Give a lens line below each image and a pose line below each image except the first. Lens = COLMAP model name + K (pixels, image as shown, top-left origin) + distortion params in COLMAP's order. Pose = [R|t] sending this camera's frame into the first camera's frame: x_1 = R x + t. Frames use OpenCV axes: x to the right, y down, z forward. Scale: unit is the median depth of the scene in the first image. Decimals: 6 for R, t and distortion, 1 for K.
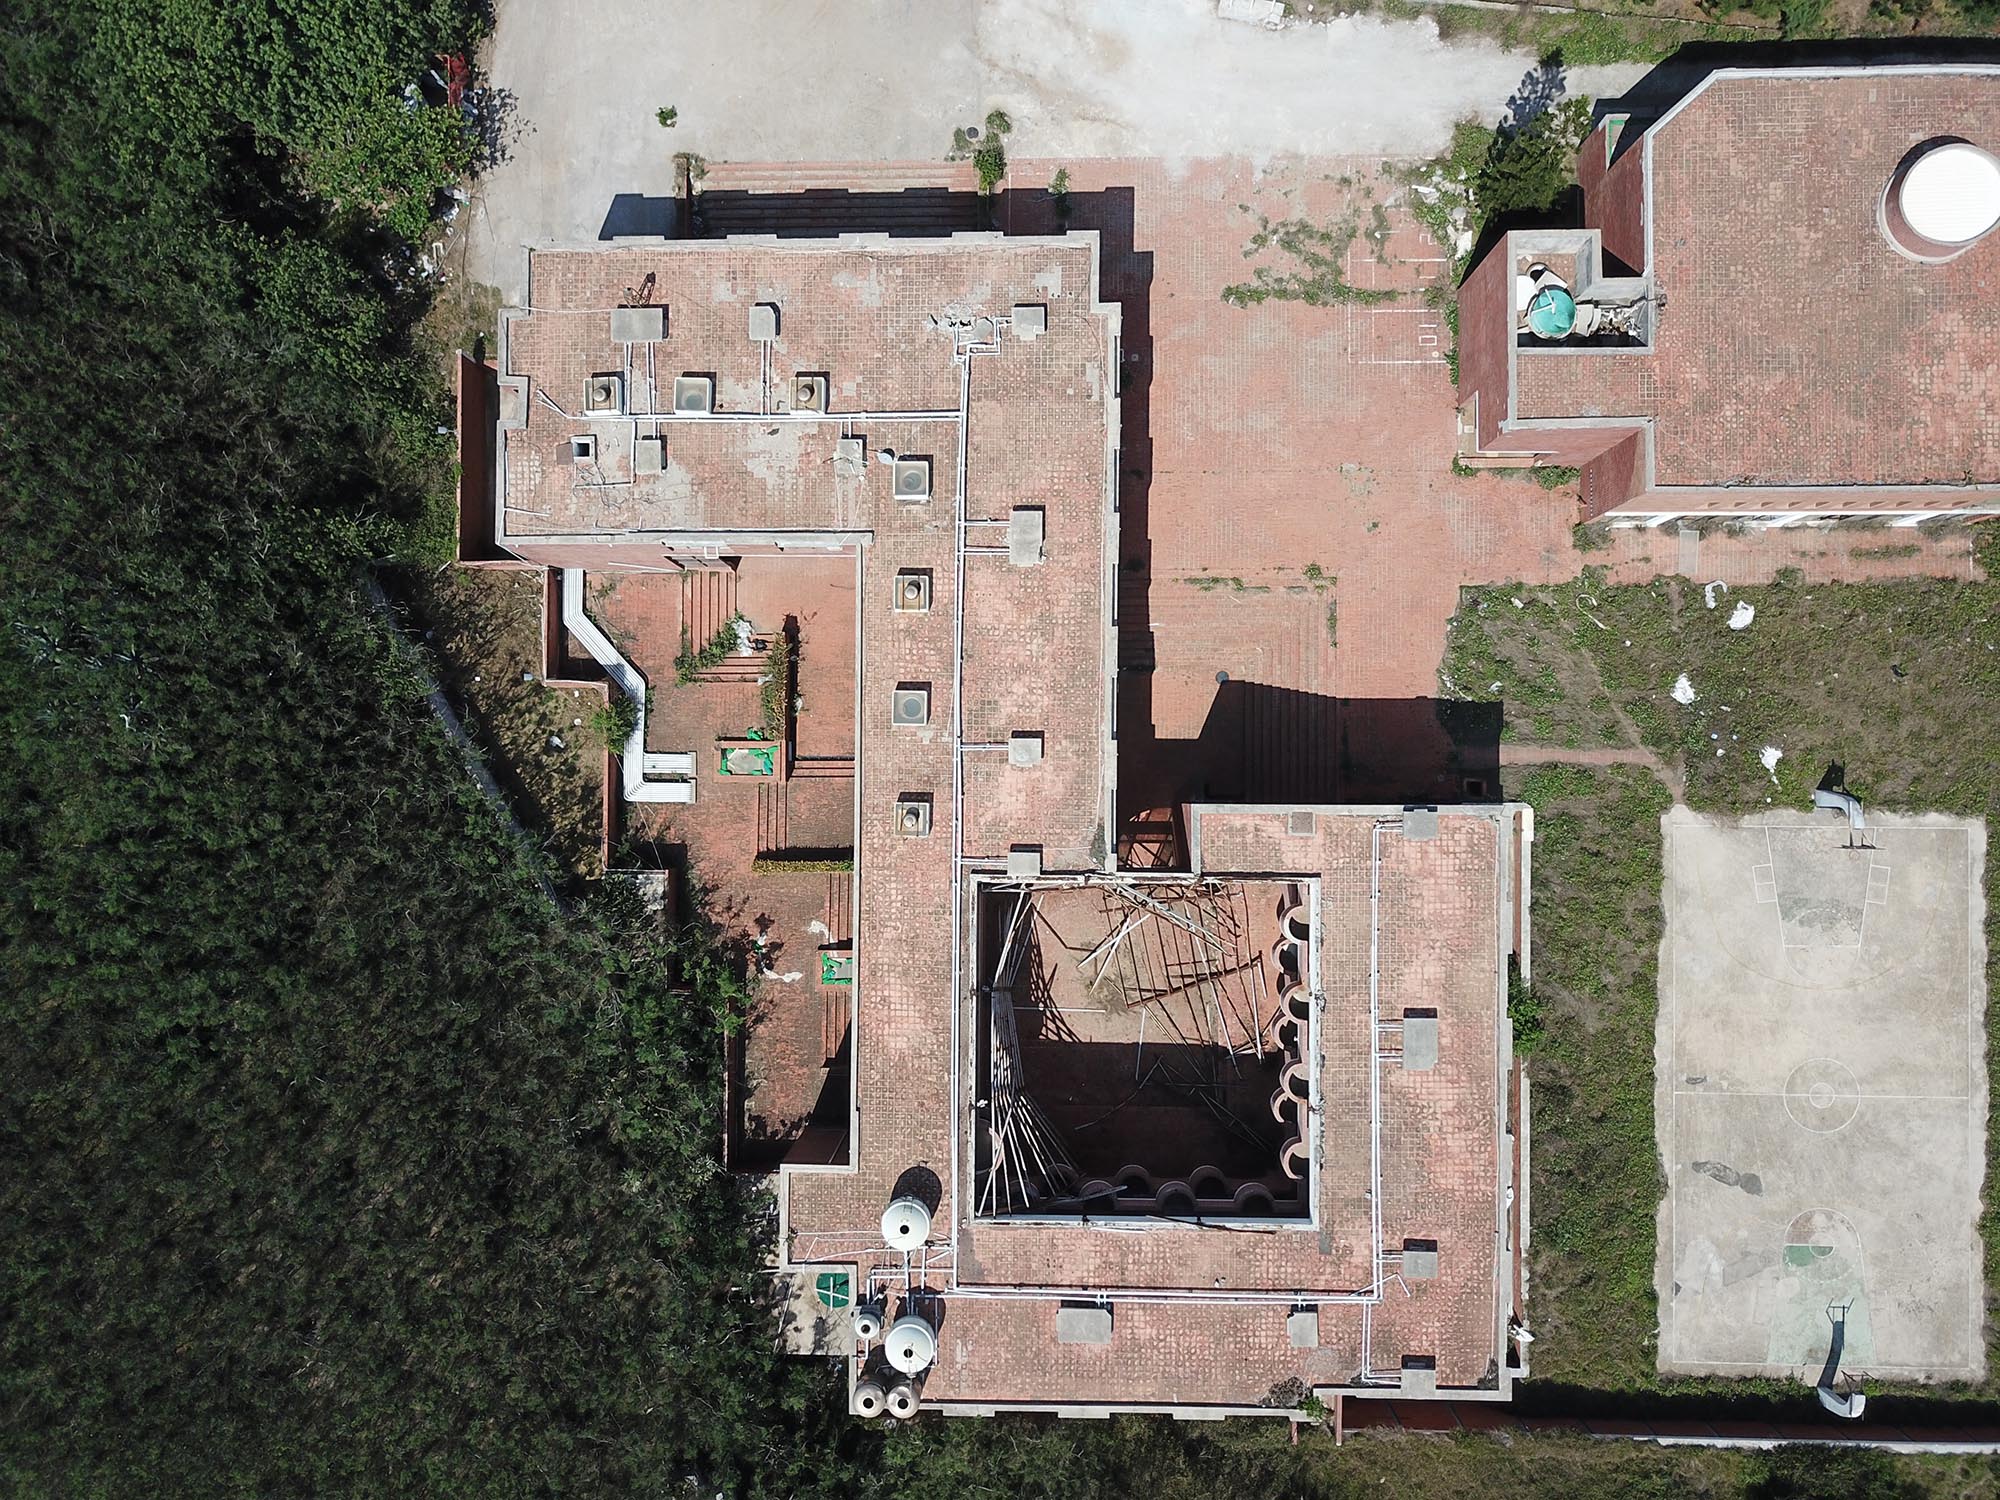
lens RADIAL K [[1513.4, 0, 1000.0], [0, 1513.4, 750.0], [0, 0, 1]] dist [0.013515, 0.004219]
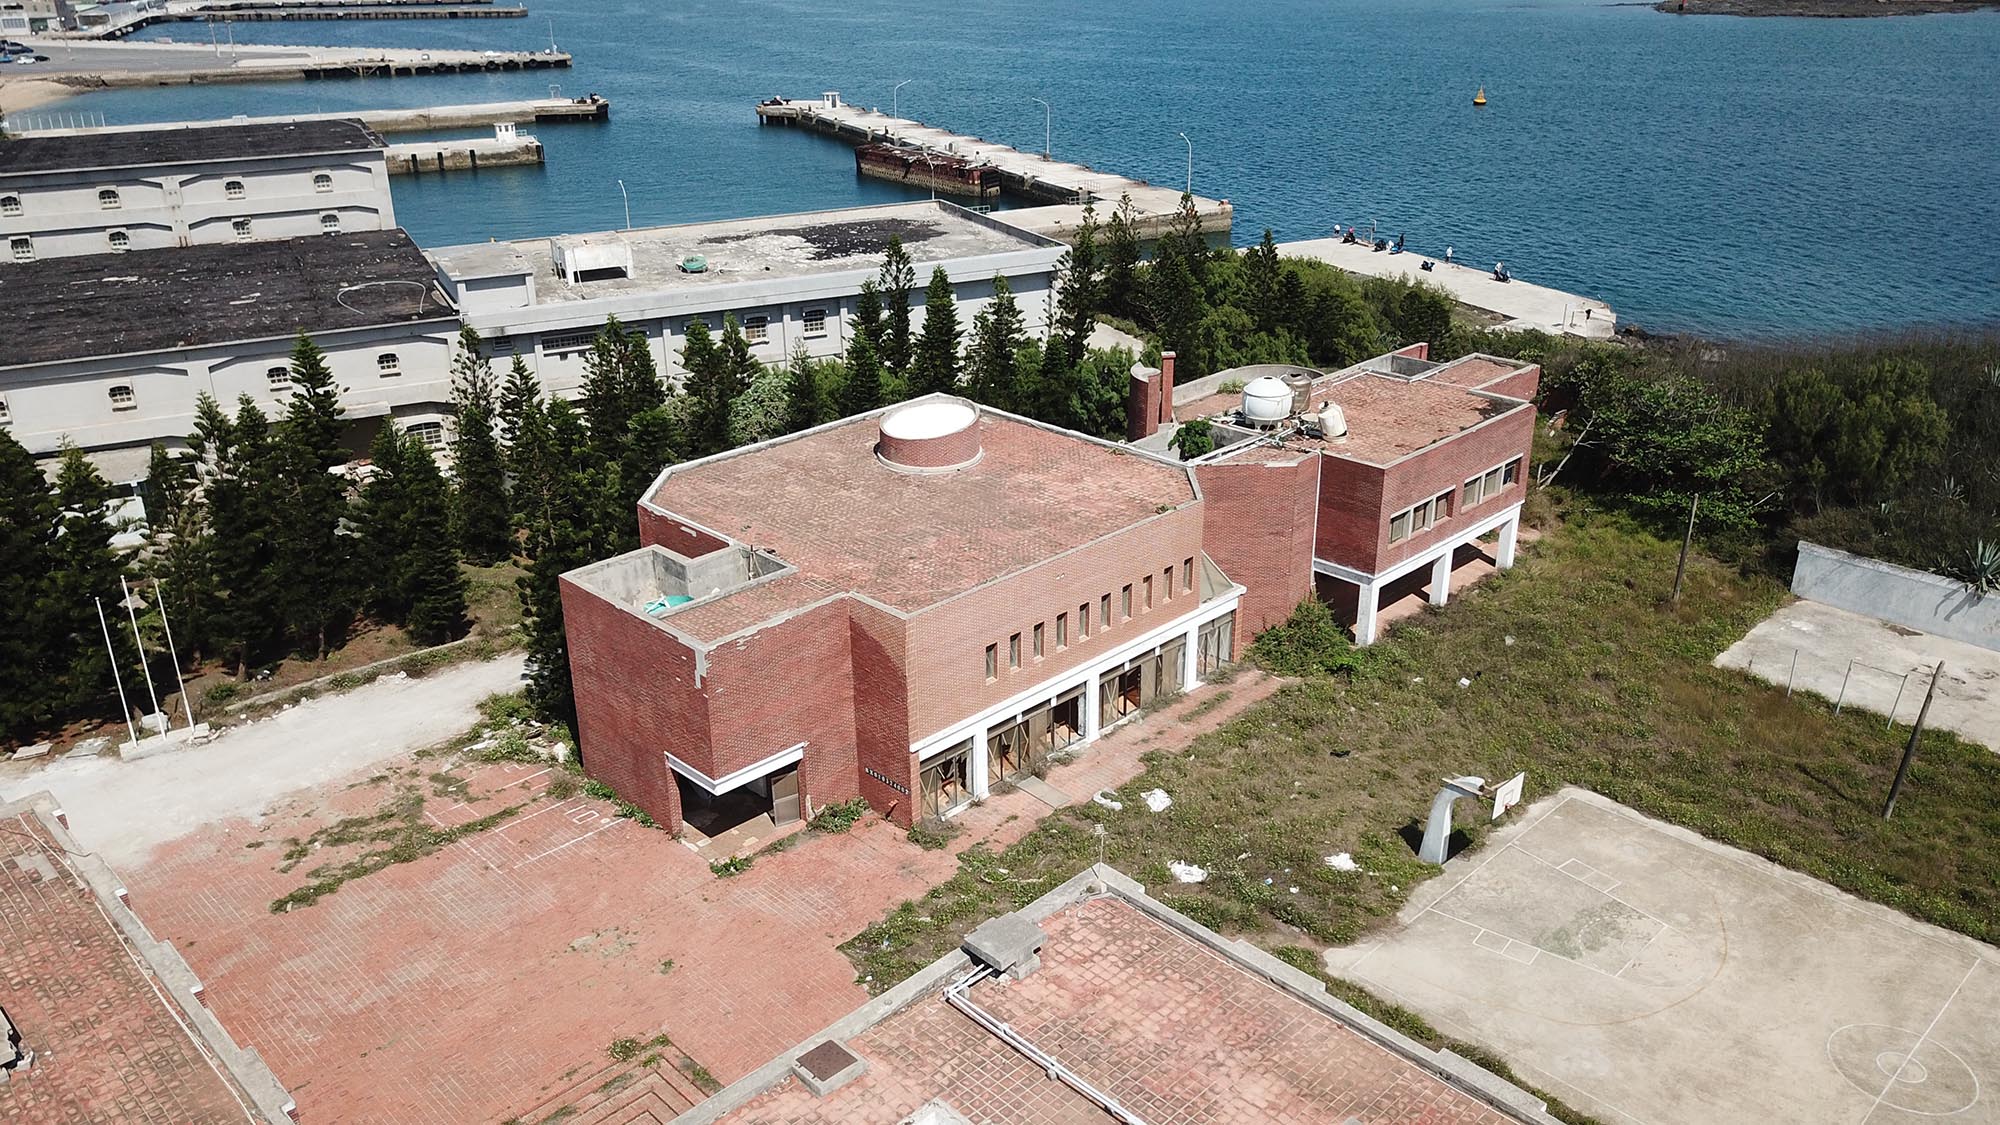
lens RADIAL K [[1533.8, 0, 975.2], [0, 1533.8, 566.3], [0, 0, 1]] dist [0.005399, 0.006857]
pose [[0.716895, -0.256465, 0.648295, -0.026998], [0.696793, 0.294570, -0.653993, 0.299443], [-0.023243, 0.920573, 0.389879, 0.601108]]
